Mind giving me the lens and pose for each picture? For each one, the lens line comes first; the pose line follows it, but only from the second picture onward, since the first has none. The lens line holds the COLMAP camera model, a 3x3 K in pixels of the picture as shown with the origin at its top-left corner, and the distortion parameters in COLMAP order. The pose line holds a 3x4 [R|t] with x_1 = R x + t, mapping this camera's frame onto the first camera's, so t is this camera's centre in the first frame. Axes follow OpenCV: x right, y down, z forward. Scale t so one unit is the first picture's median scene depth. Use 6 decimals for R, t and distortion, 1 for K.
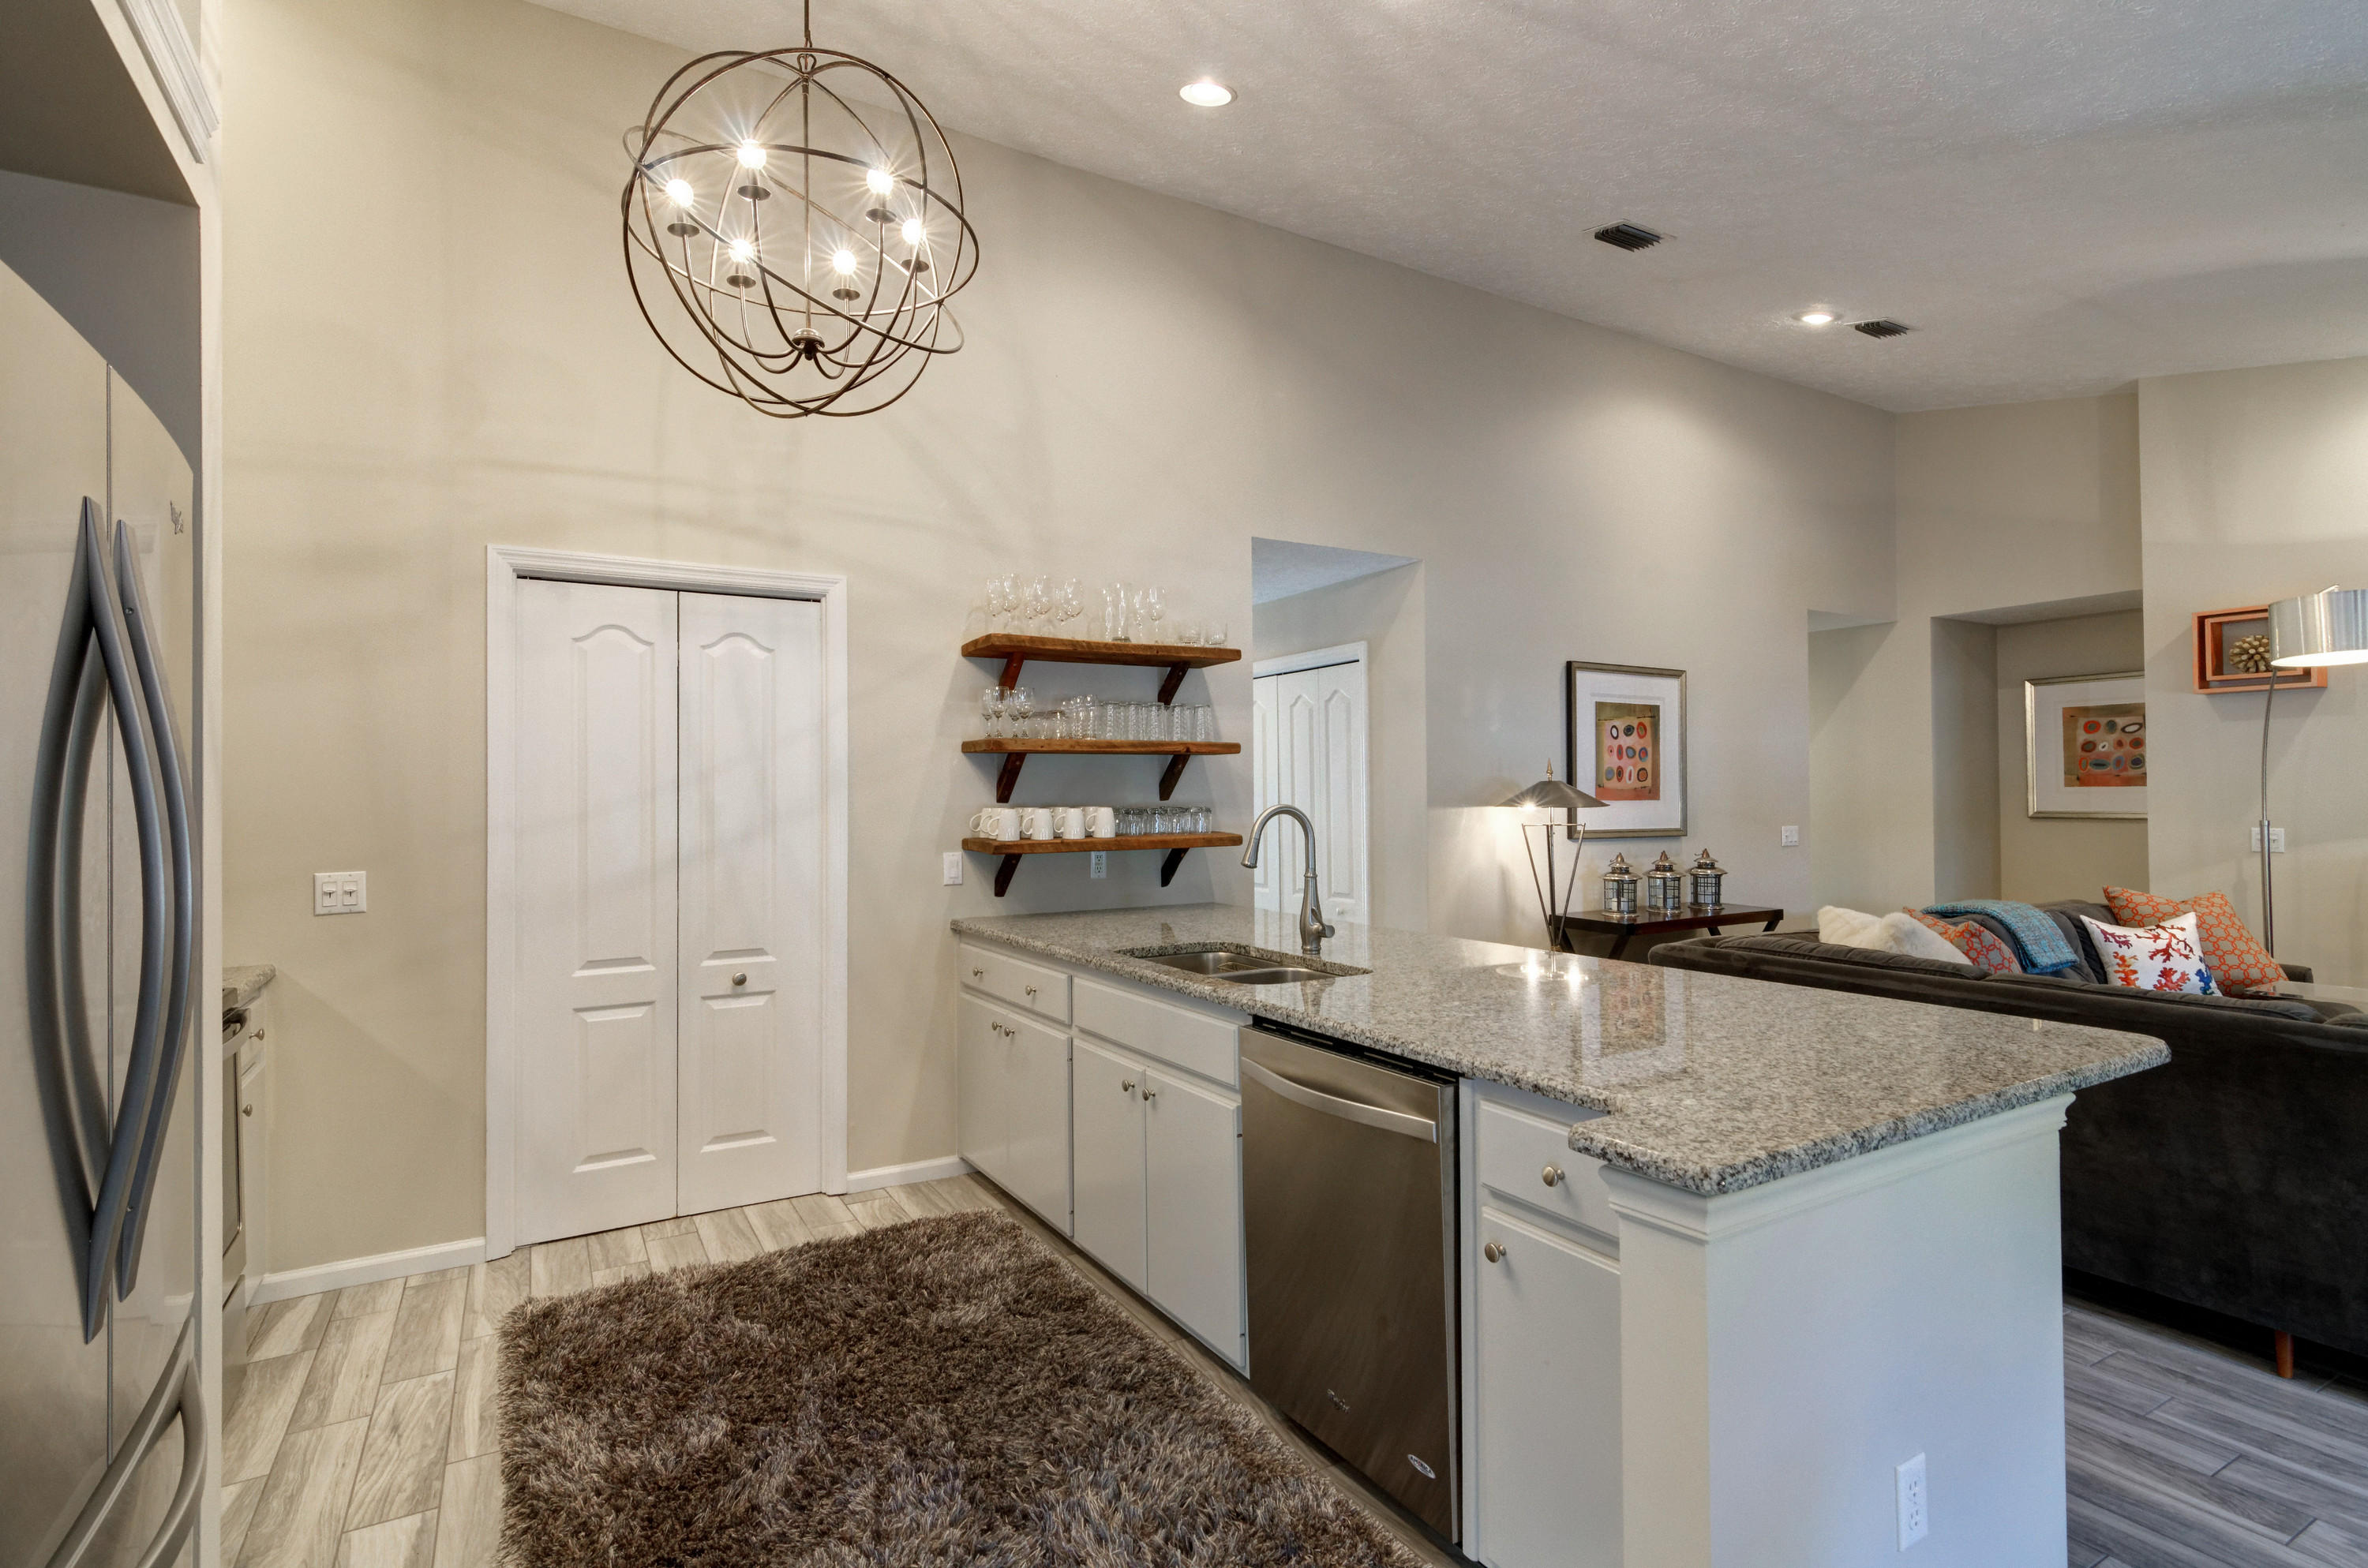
lens RADIAL K [[1121.0, 0, 1171.6], [0, 1121.0, 780.6], [0, 0, 1]] dist [0.002141, -0.000670]
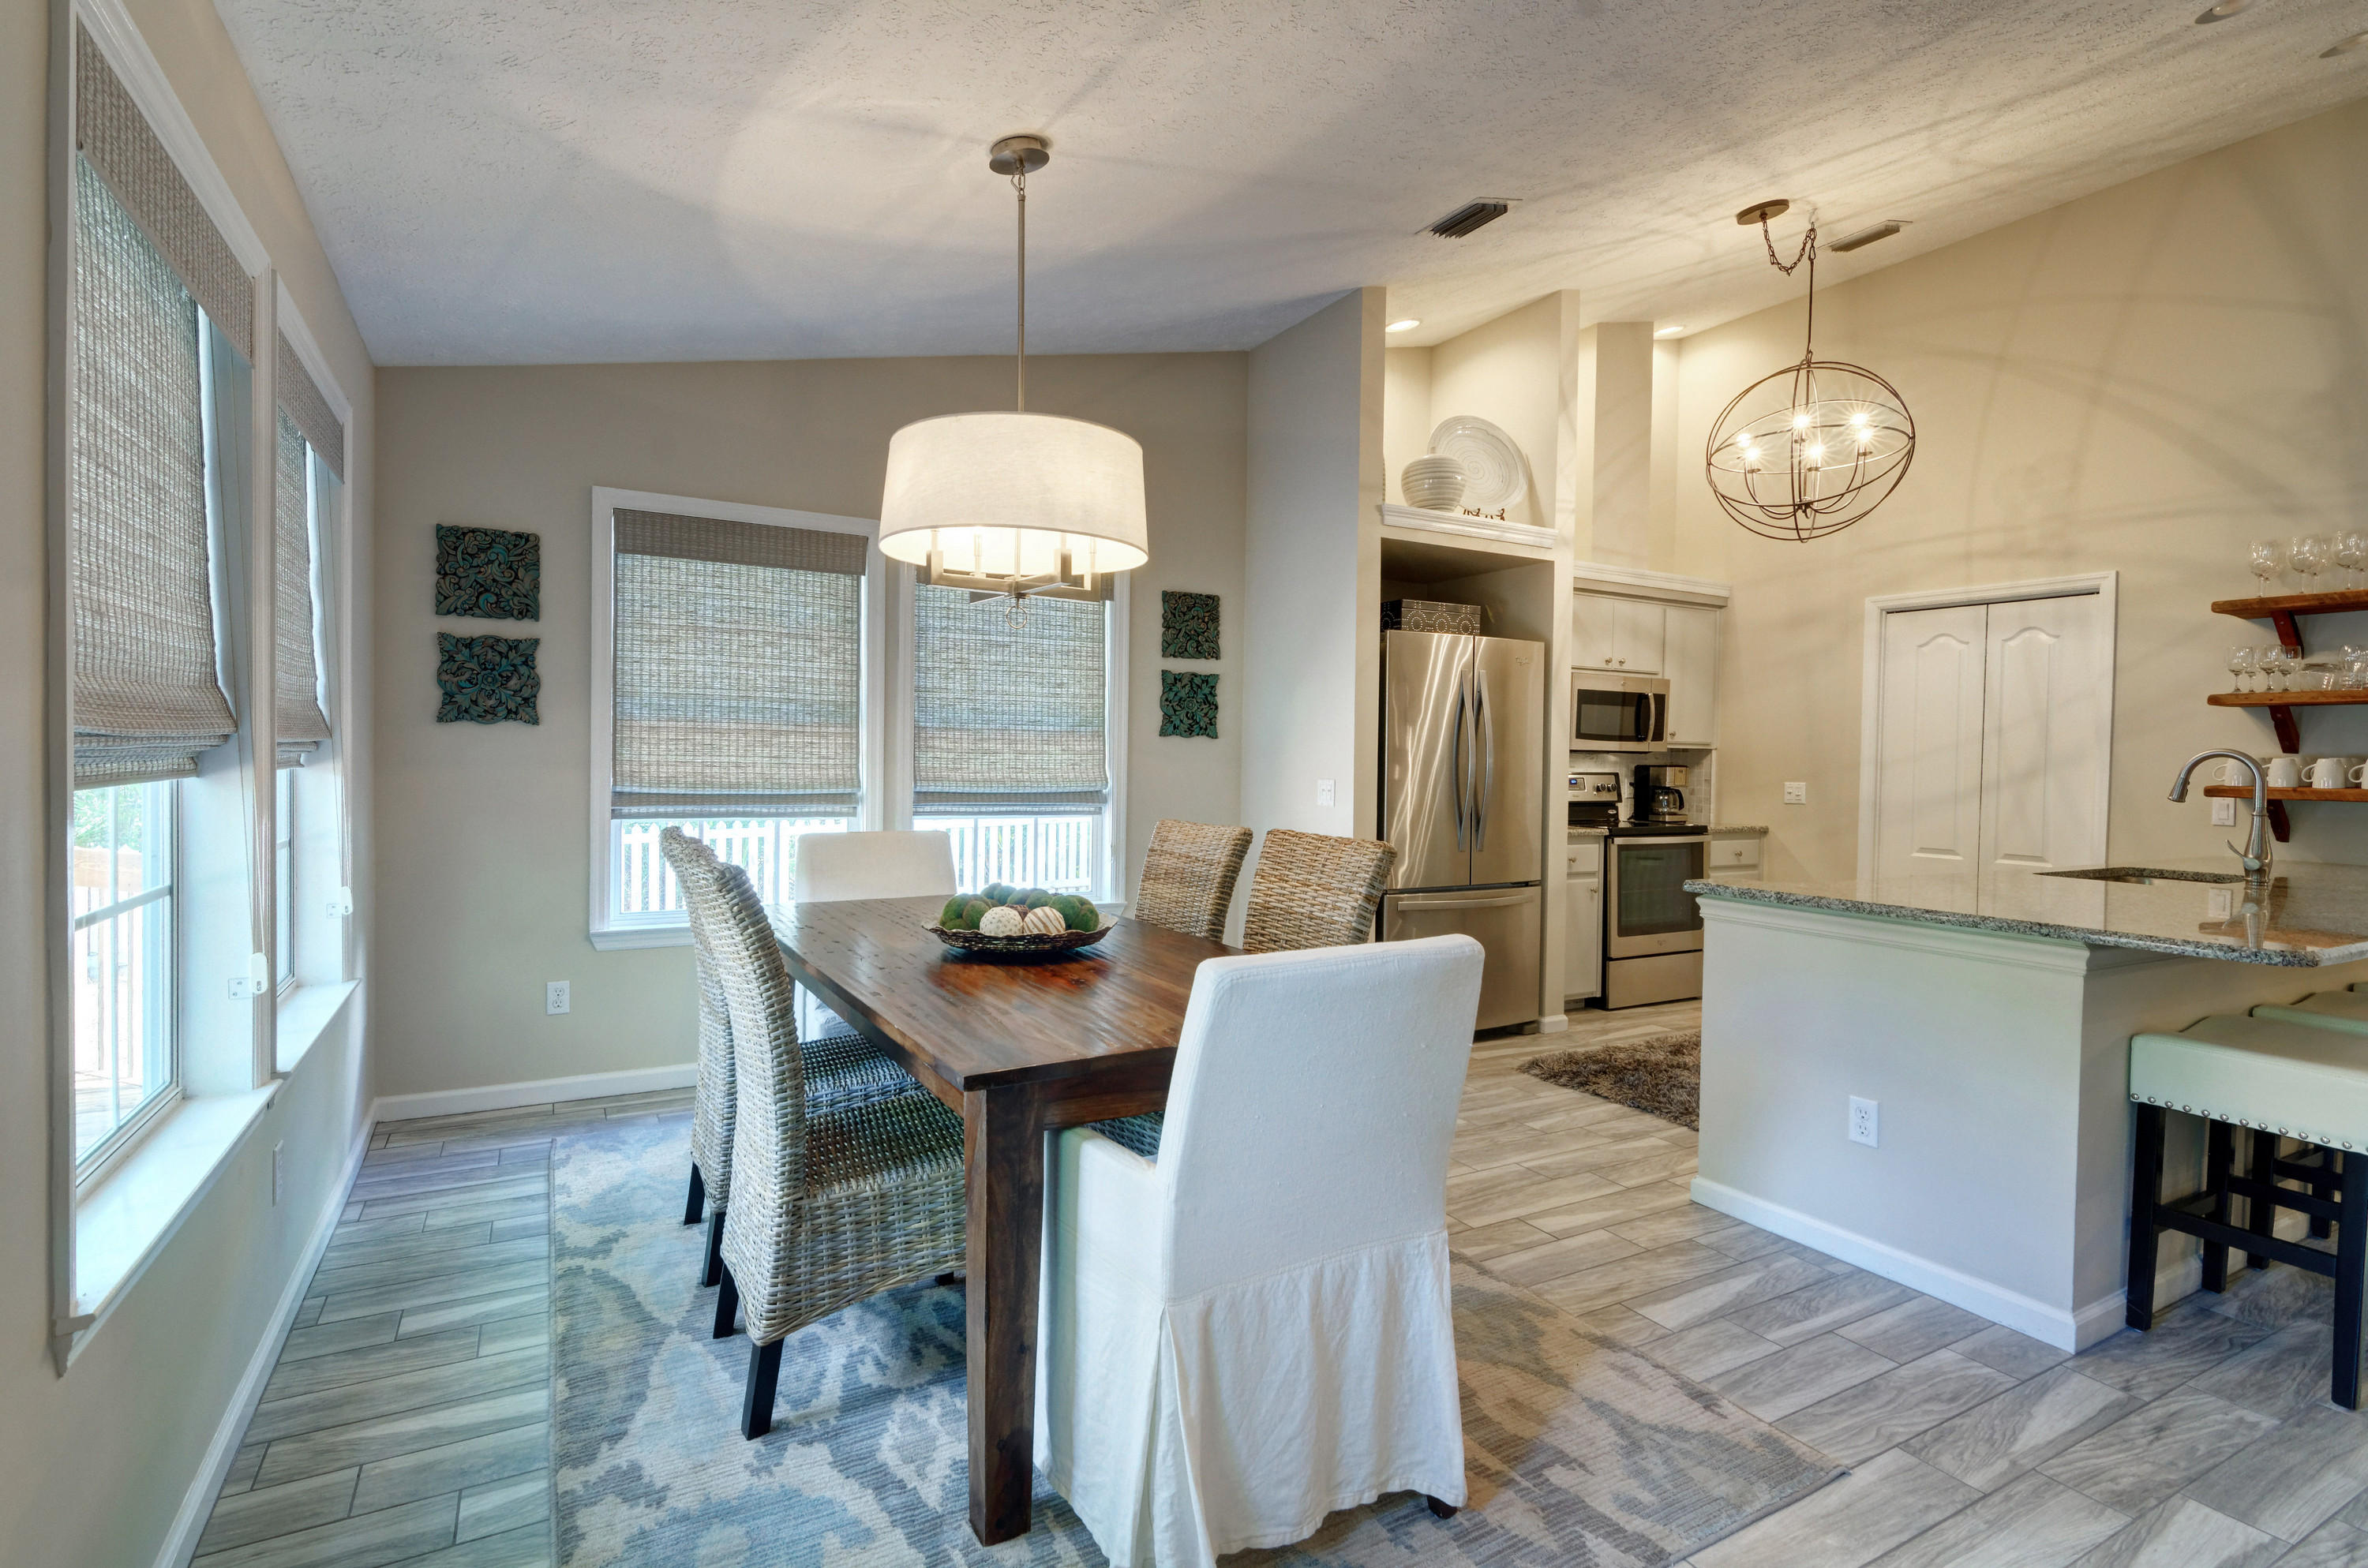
lens RADIAL K [[1121.0, 0, 1171.6], [0, 1121.0, 780.6], [0, 0, 1]] dist [0.002141, -0.000670]
pose [[-0.022076, 0.033197, -0.999205, 0.928588], [-0.003248, 0.999441, 0.033276, 0.013577], [0.999751, 0.003980, -0.021956, -0.025935]]
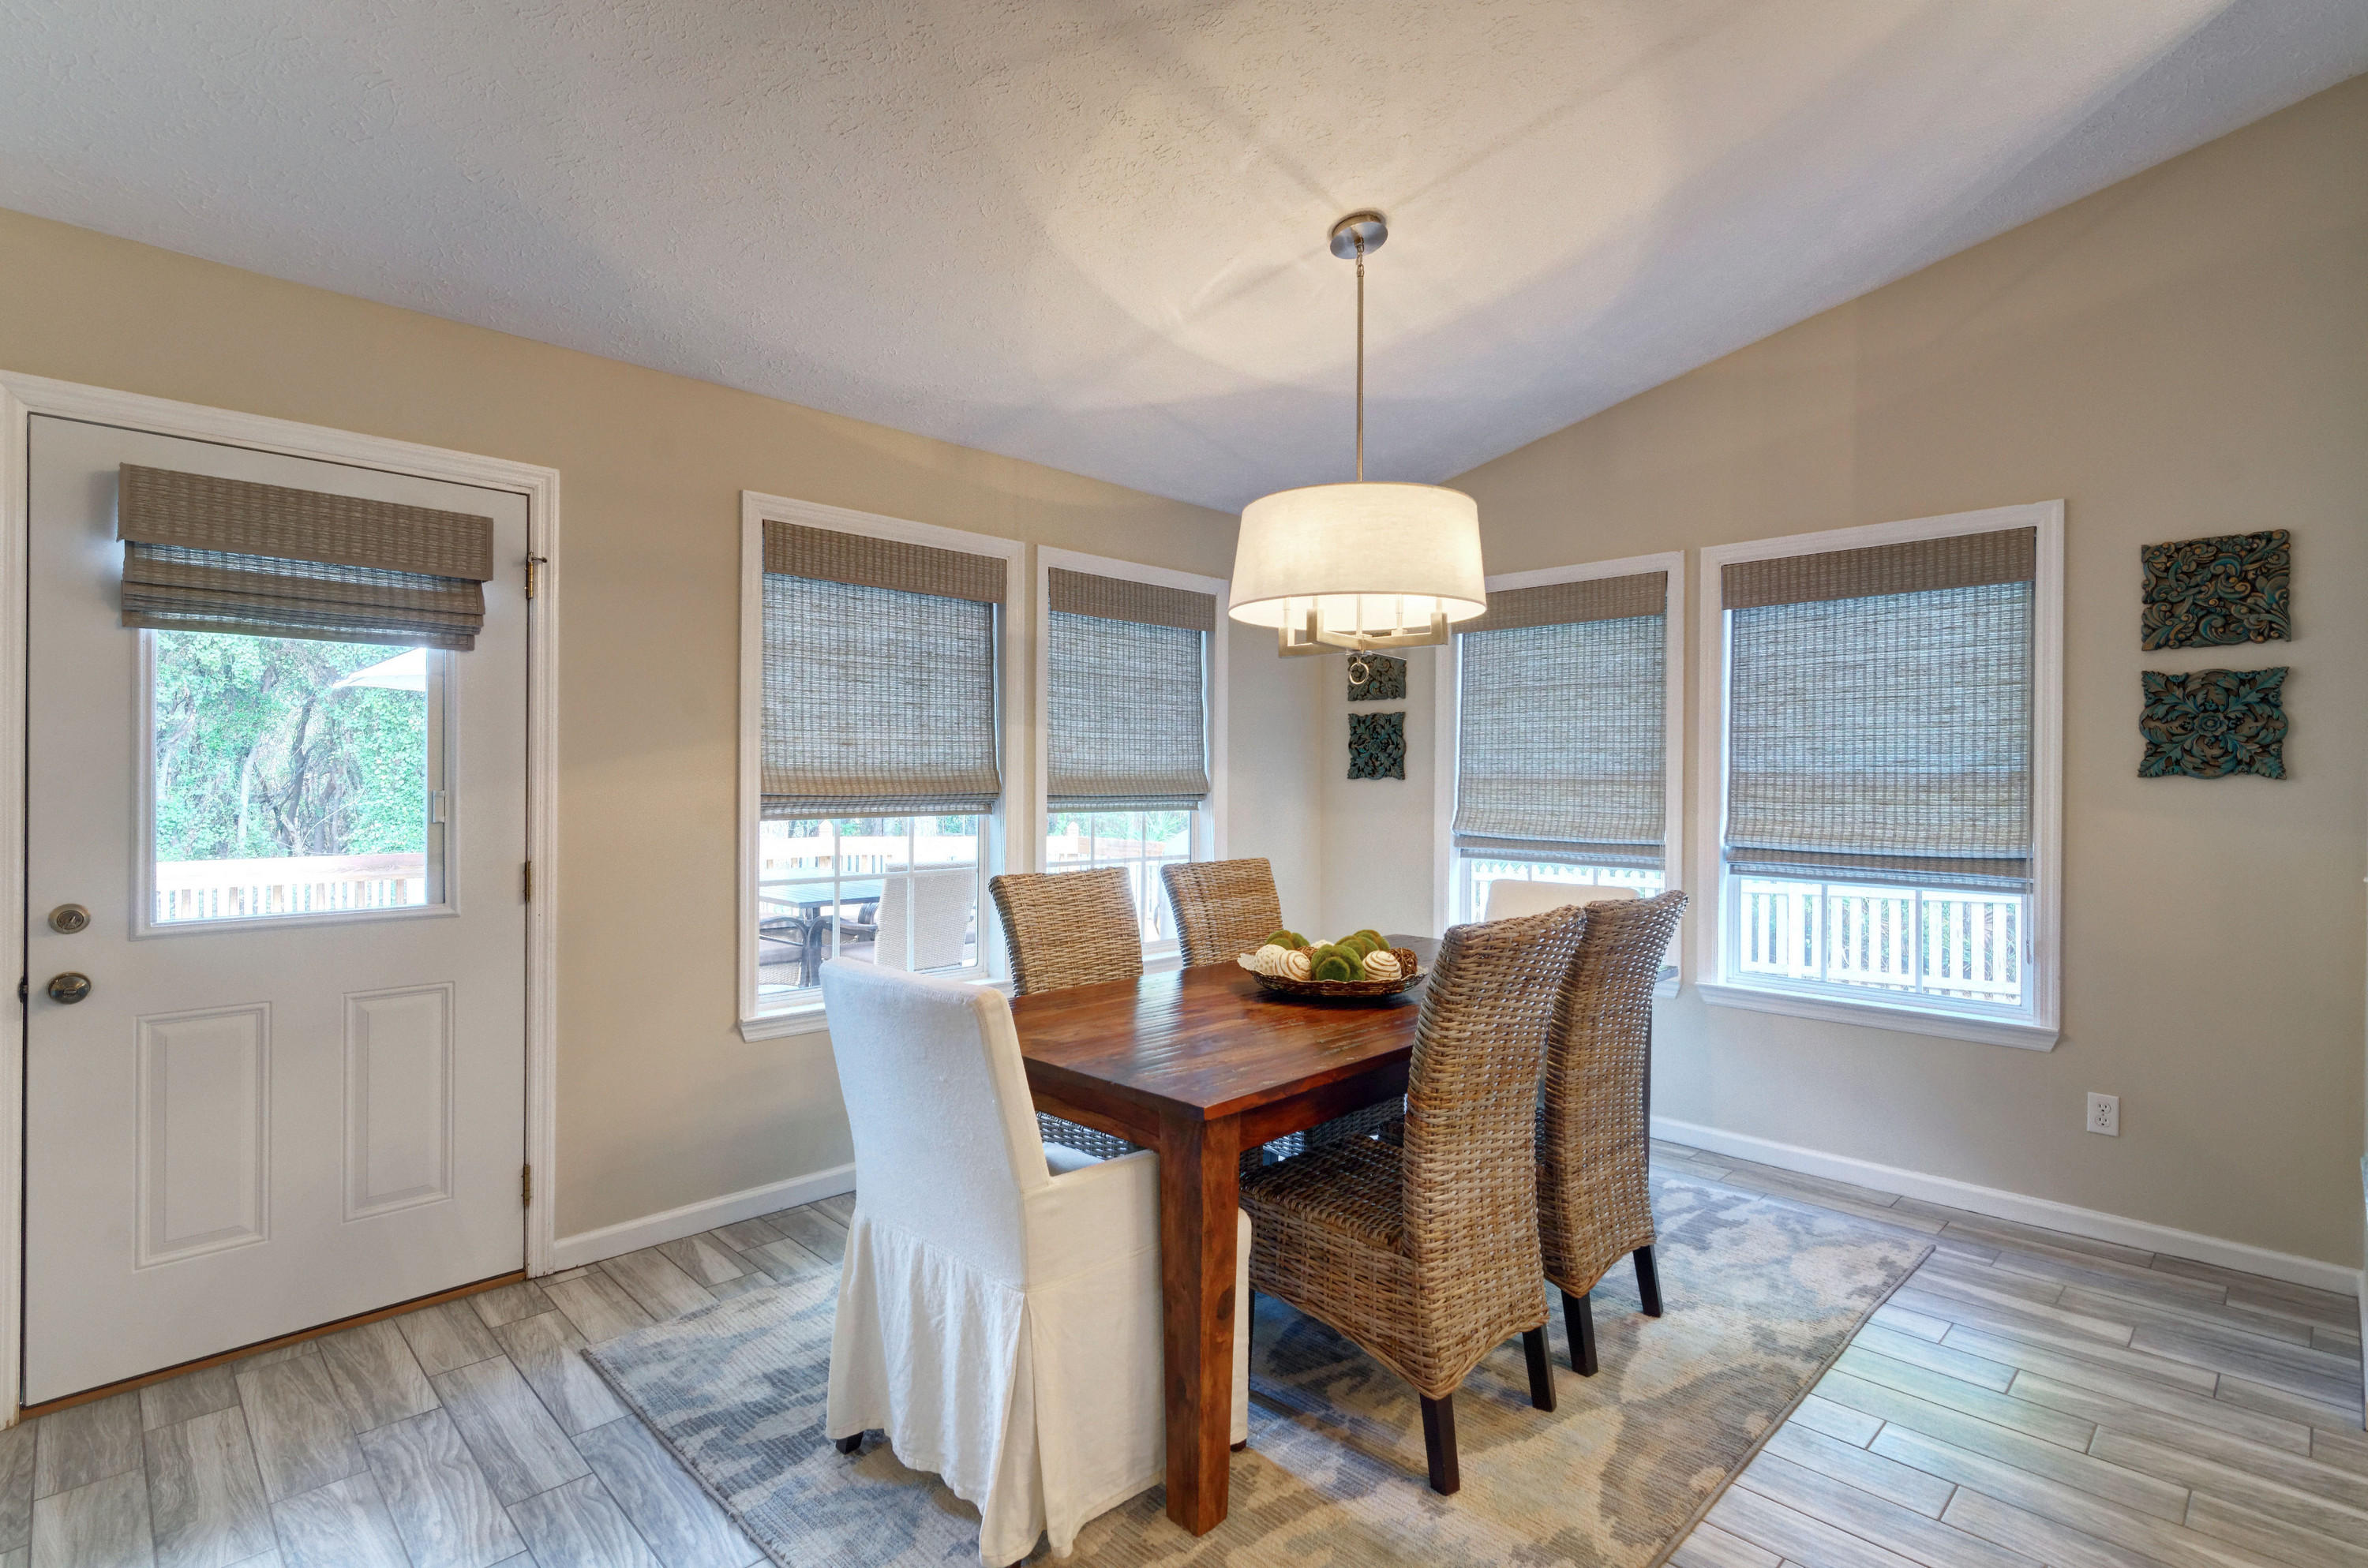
lens RADIAL K [[1121.0, 0, 1171.6], [0, 1121.0, 780.6], [0, 0, 1]] dist [0.002141, -0.000670]
pose [[-0.969503, 0.002785, -0.245063, 0.535411], [0.005599, 0.999926, -0.010785, 0.012758], [0.245015, -0.011828, -0.969447, 0.517716]]
